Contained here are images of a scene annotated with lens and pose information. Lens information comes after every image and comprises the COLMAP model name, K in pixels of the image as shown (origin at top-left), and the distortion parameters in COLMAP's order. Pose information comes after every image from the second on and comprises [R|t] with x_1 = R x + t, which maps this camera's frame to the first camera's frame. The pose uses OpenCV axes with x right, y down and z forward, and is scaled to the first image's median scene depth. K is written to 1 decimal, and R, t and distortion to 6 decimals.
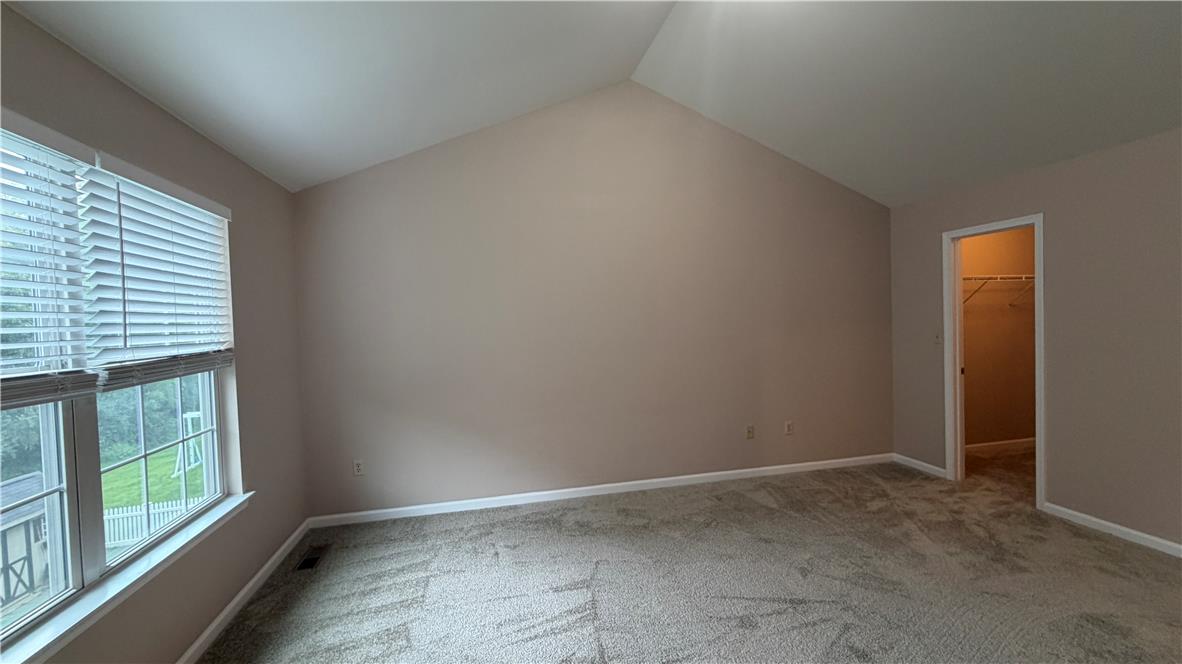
lens RADIAL K [[472.8, 0, 587.9], [0, 472.8, 332.3], [0, 0, 1]] dist [0.000827, 0.000126]
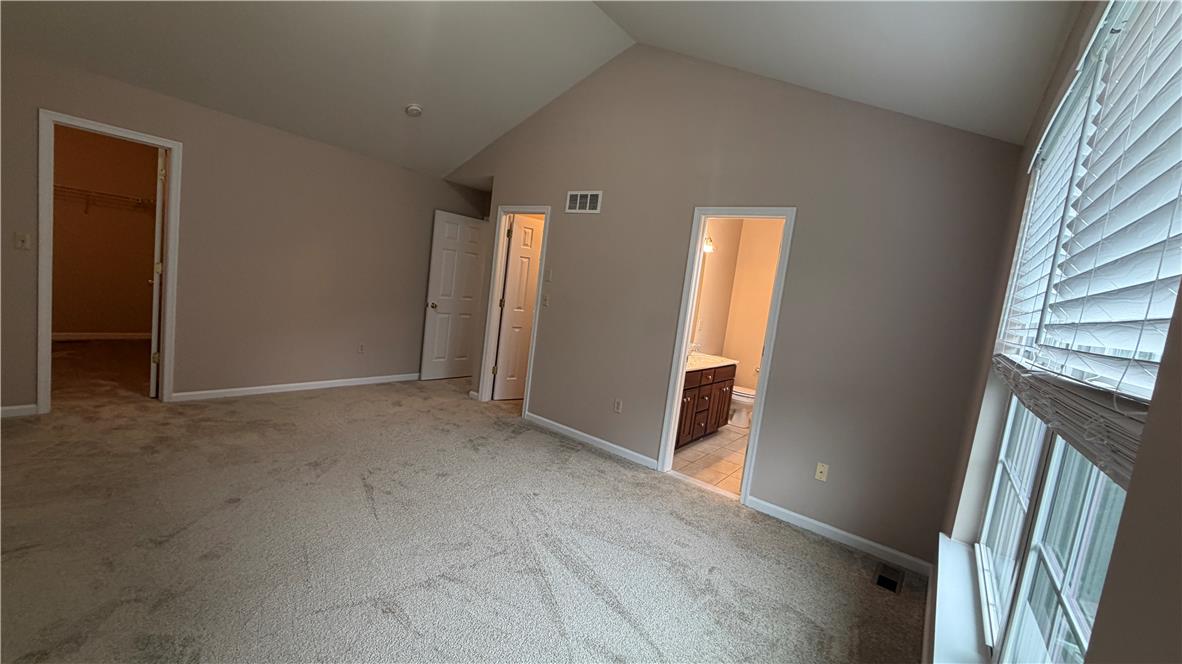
lens RADIAL K [[472.8, 0, 587.9], [0, 472.8, 332.3], [0, 0, 1]] dist [0.000827, 0.000126]
pose [[-0.643043, -0.126195, 0.755361, -0.592177], [-0.086504, 0.991987, 0.092085, 0.005610], [-0.760929, -0.006127, -0.648806, 0.994664]]
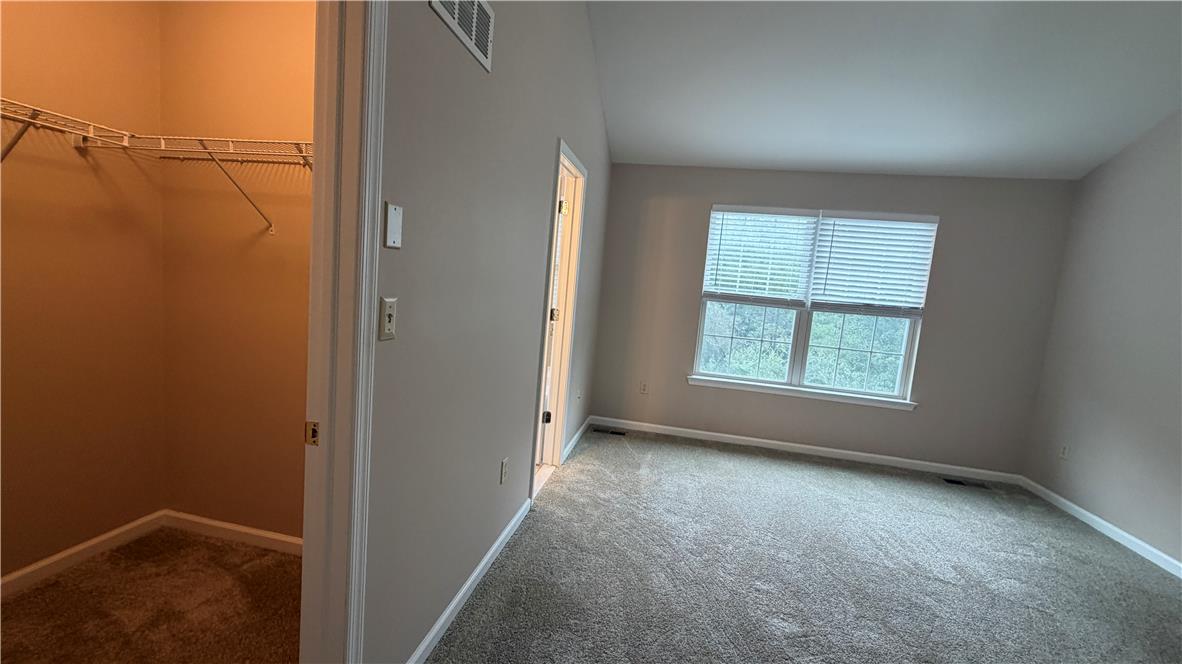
lens RADIAL K [[472.8, 0, 587.9], [0, 472.8, 332.3], [0, 0, 1]] dist [0.000827, 0.000126]
pose [[-0.402609, 0.099487, -0.909950, 0.853752], [-0.095716, 0.984051, 0.149938, -0.011290], [0.910354, 0.147463, -0.386666, 0.472939]]
